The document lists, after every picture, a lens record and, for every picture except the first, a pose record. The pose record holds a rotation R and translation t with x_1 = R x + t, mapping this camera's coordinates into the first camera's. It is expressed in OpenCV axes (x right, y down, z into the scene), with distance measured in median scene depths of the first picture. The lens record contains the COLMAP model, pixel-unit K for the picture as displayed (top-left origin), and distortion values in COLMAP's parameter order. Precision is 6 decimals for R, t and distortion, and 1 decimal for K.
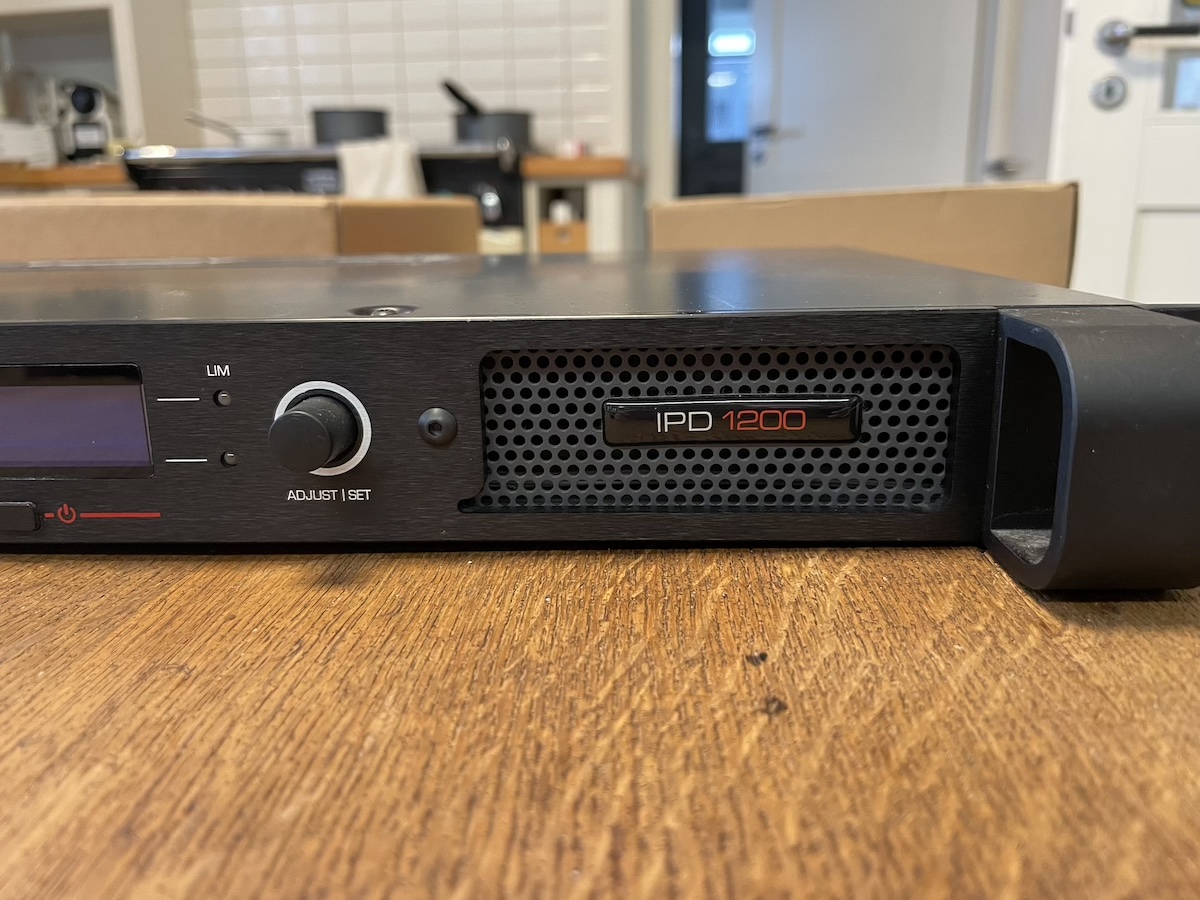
lens RADIAL K [[971.6, 0, 607.7], [0, 971.6, 439.3], [0, 0, 1]] dist [0.054436, -0.102388]
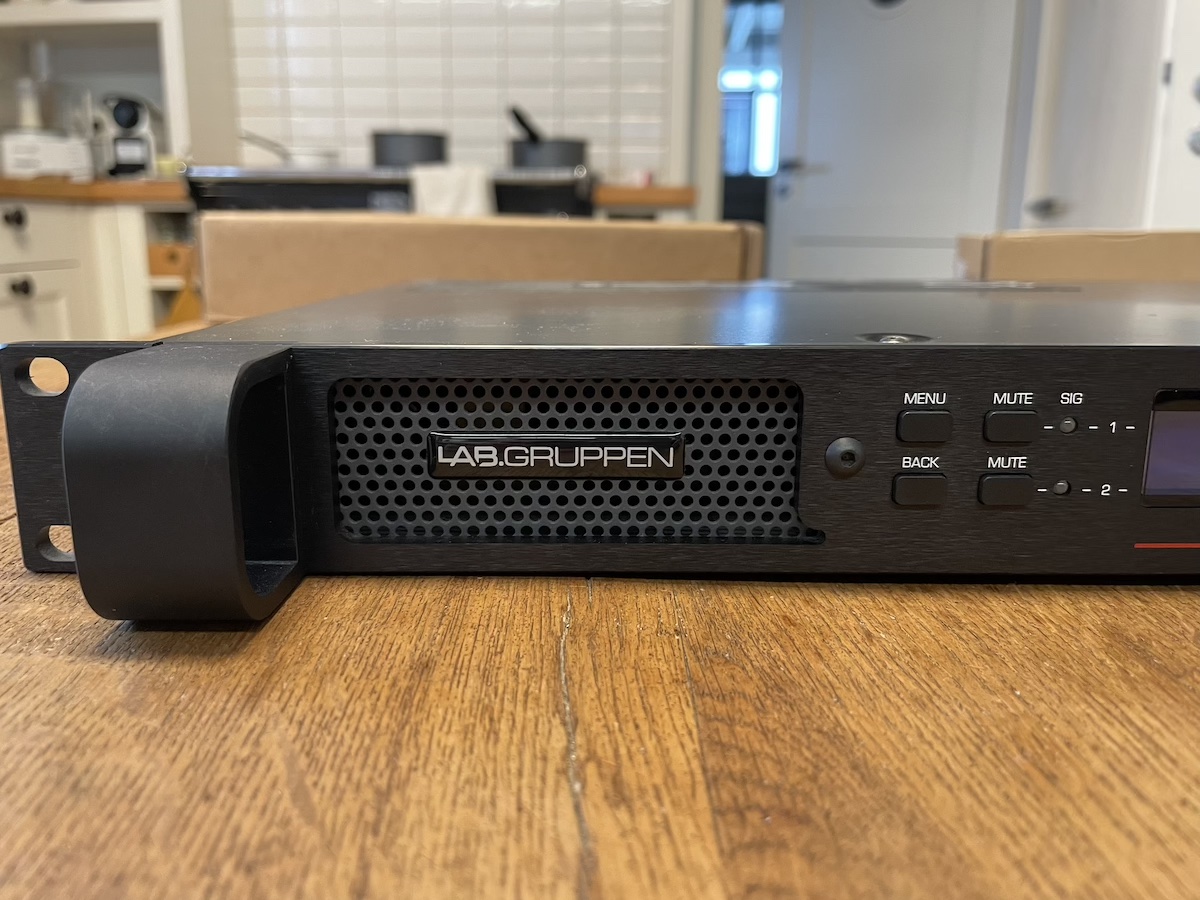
lens RADIAL K [[971.6, 0, 596.8], [0, 971.6, 460.9], [0, 0, 1]] dist [0.054436, -0.102388]
pose [[0.998577, 0.013672, 0.051547, -0.121849], [-0.013186, 0.999865, -0.009768, 0.001188], [-0.051673, 0.009074, 0.998623, 0.007389]]
